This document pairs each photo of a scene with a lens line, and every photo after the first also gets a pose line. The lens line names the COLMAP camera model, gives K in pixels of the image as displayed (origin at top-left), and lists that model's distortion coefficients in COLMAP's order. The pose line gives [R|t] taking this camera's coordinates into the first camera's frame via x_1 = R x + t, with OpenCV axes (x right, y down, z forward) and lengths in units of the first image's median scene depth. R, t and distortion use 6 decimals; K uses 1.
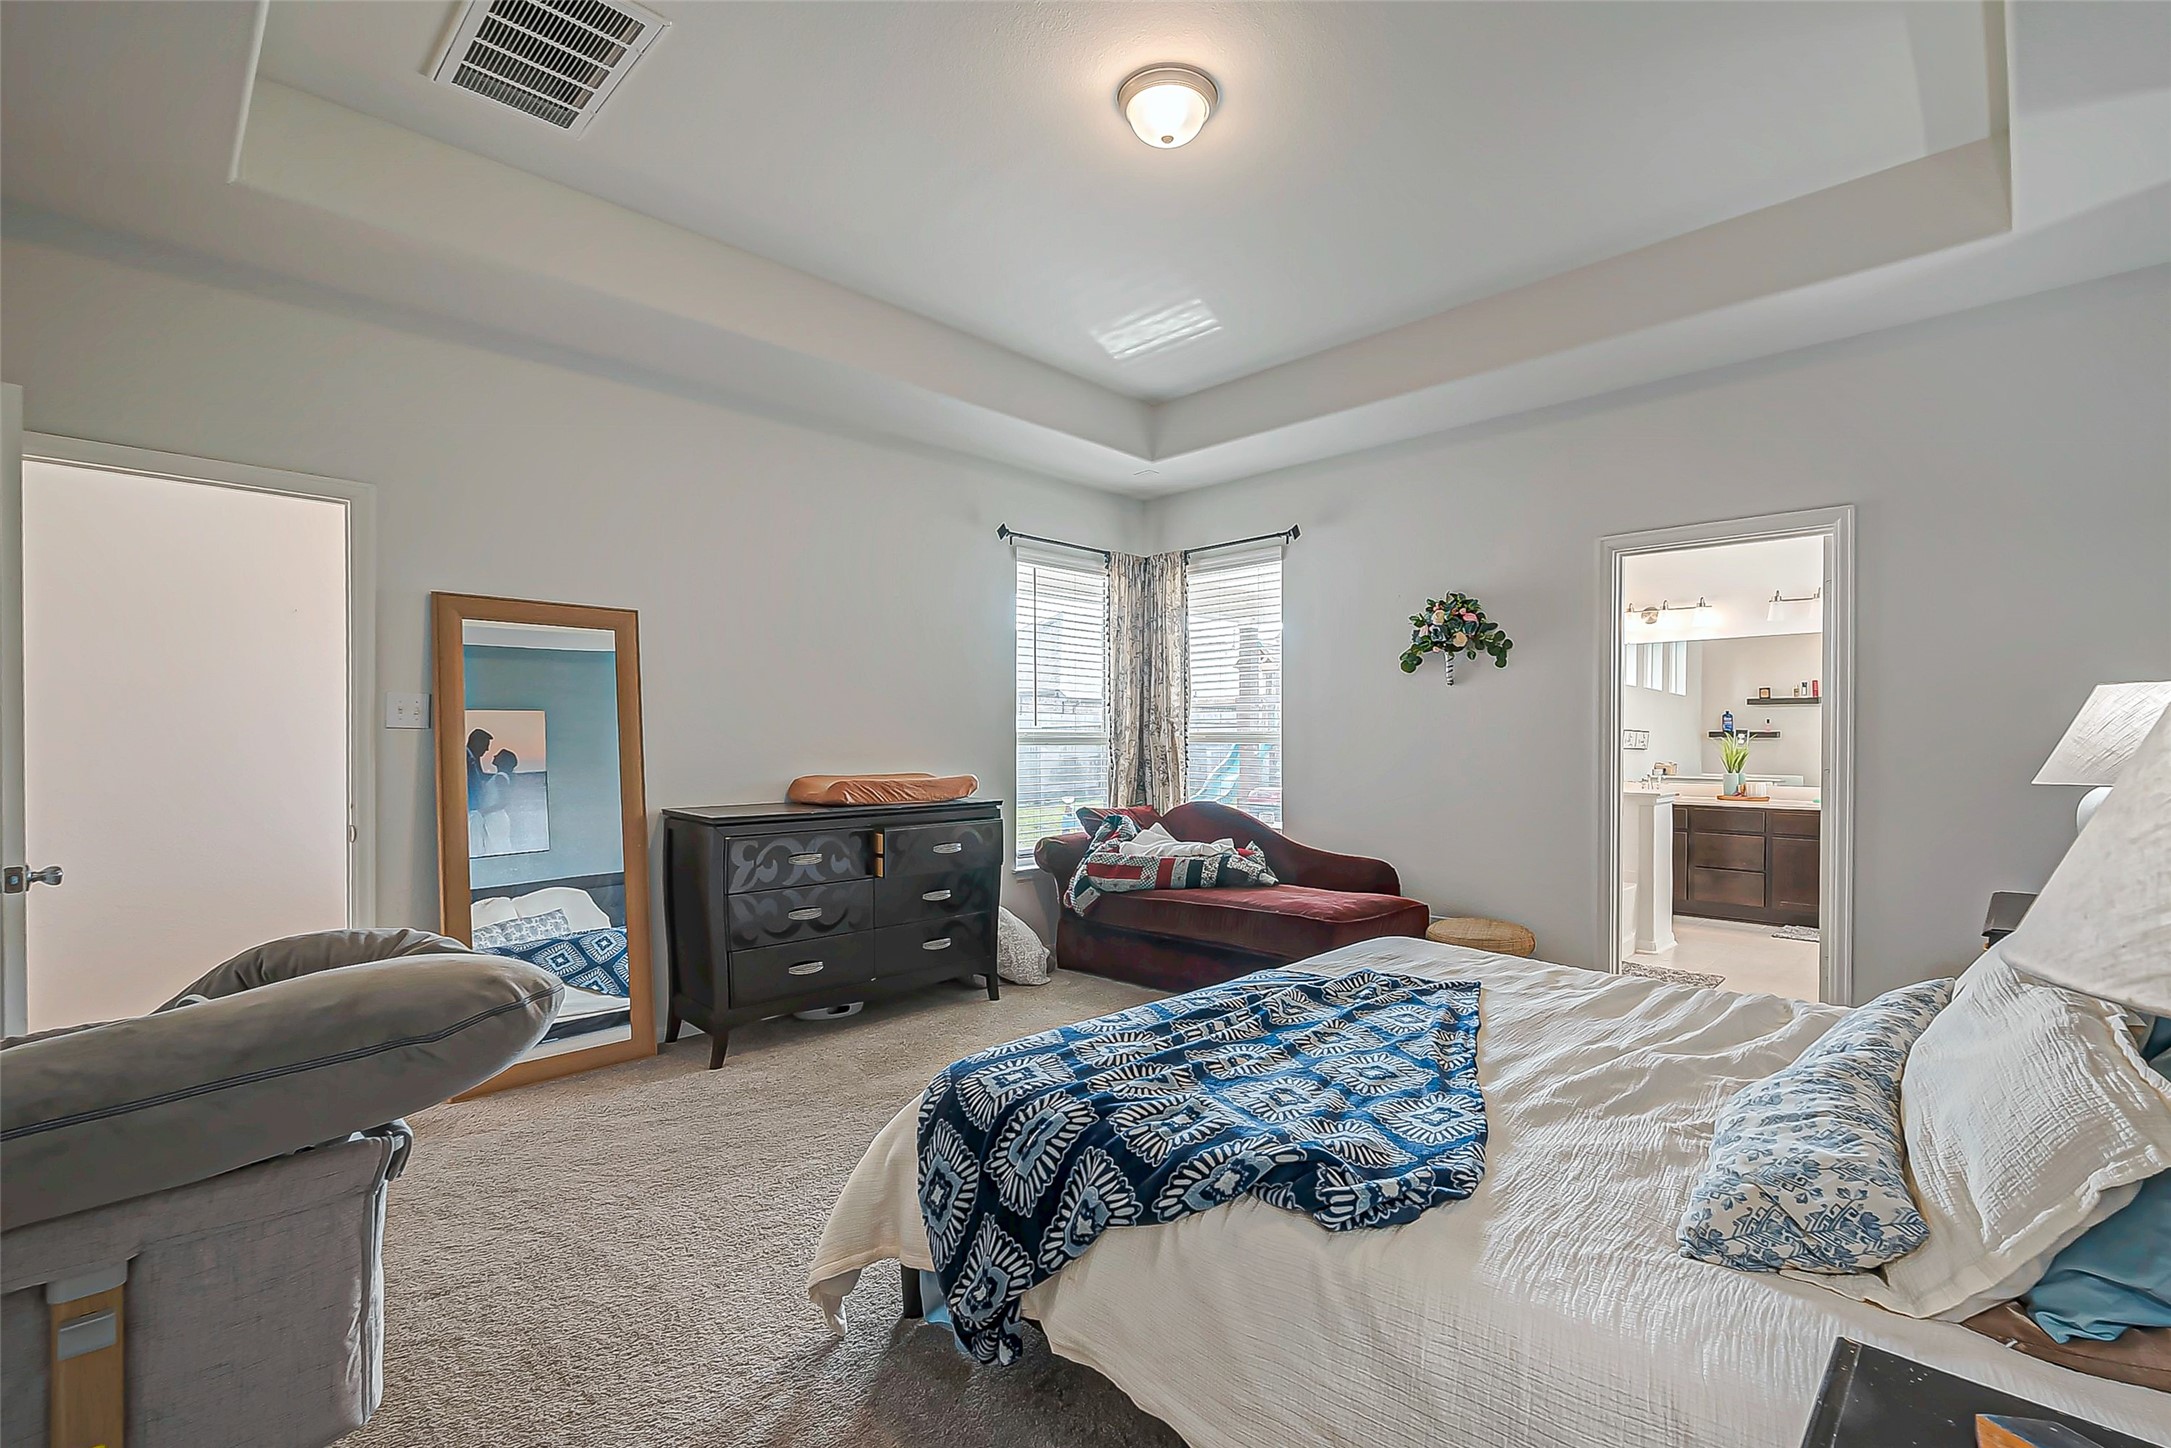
lens RADIAL K [[962.9, 0, 1103.0], [0, 962.9, 737.7], [0, 0, 1]] dist [-0.014172, -0.000223]
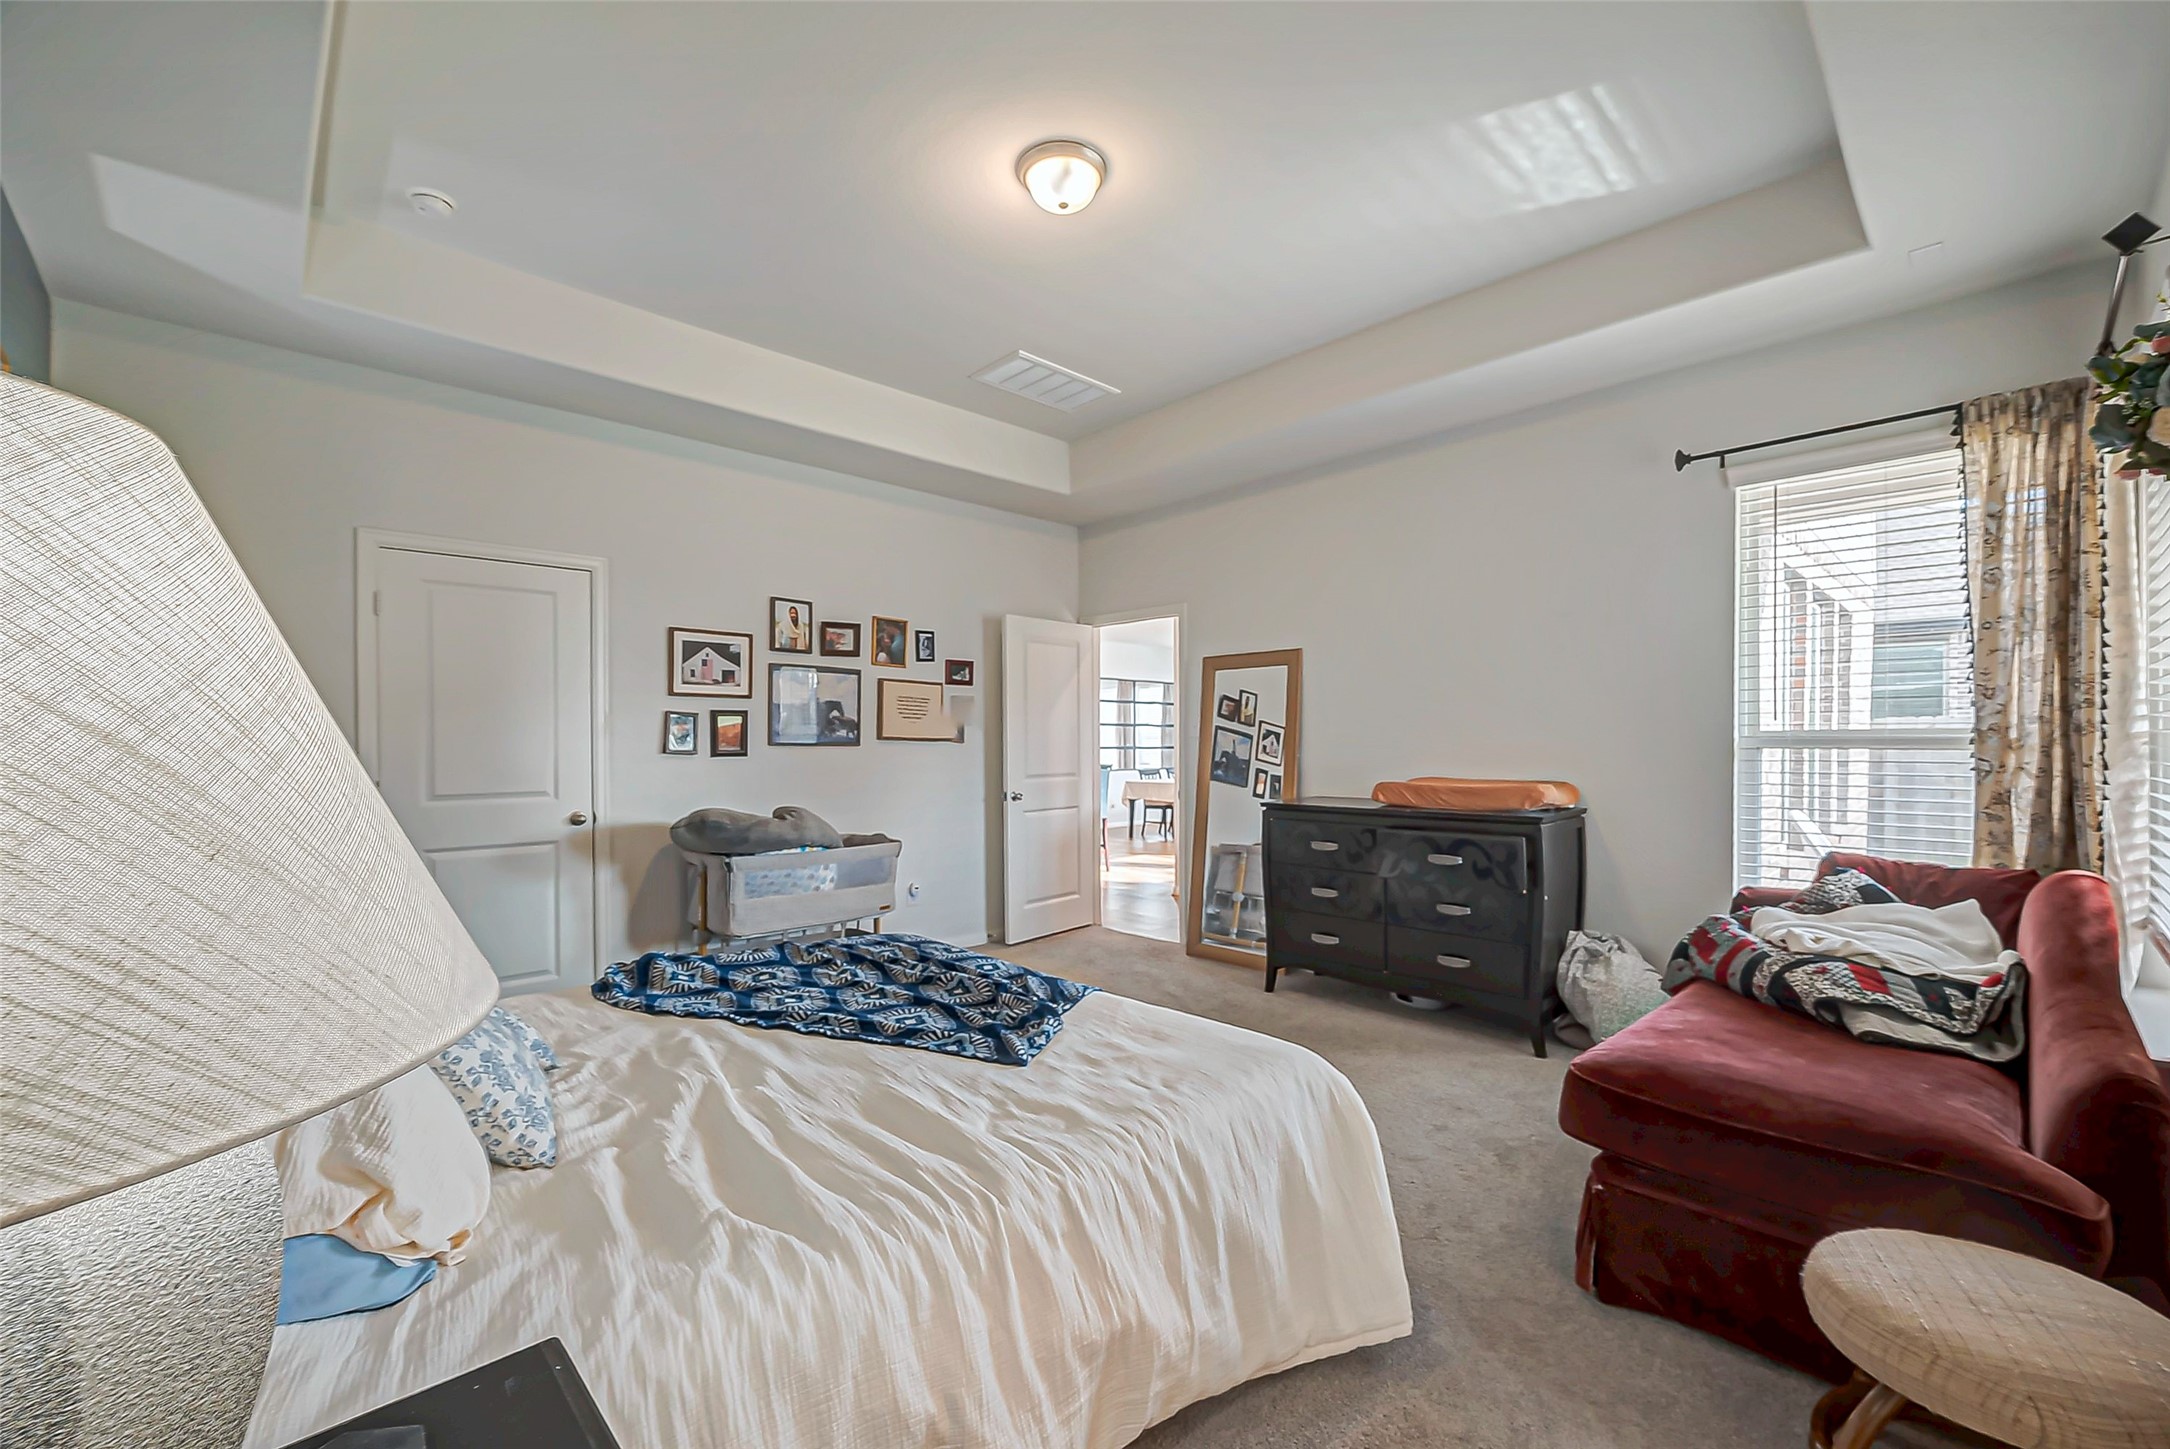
lens RADIAL K [[865.2, 0, 1091.0], [0, 865.2, 740.8], [0, 0, 1]] dist [0.000818, 0.000043]
pose [[-0.020161, -0.002549, -0.999794, 0.903900], [0.009956, 0.999947, -0.002750, -0.001850], [0.999747, -0.010009, -0.020134, 0.886638]]
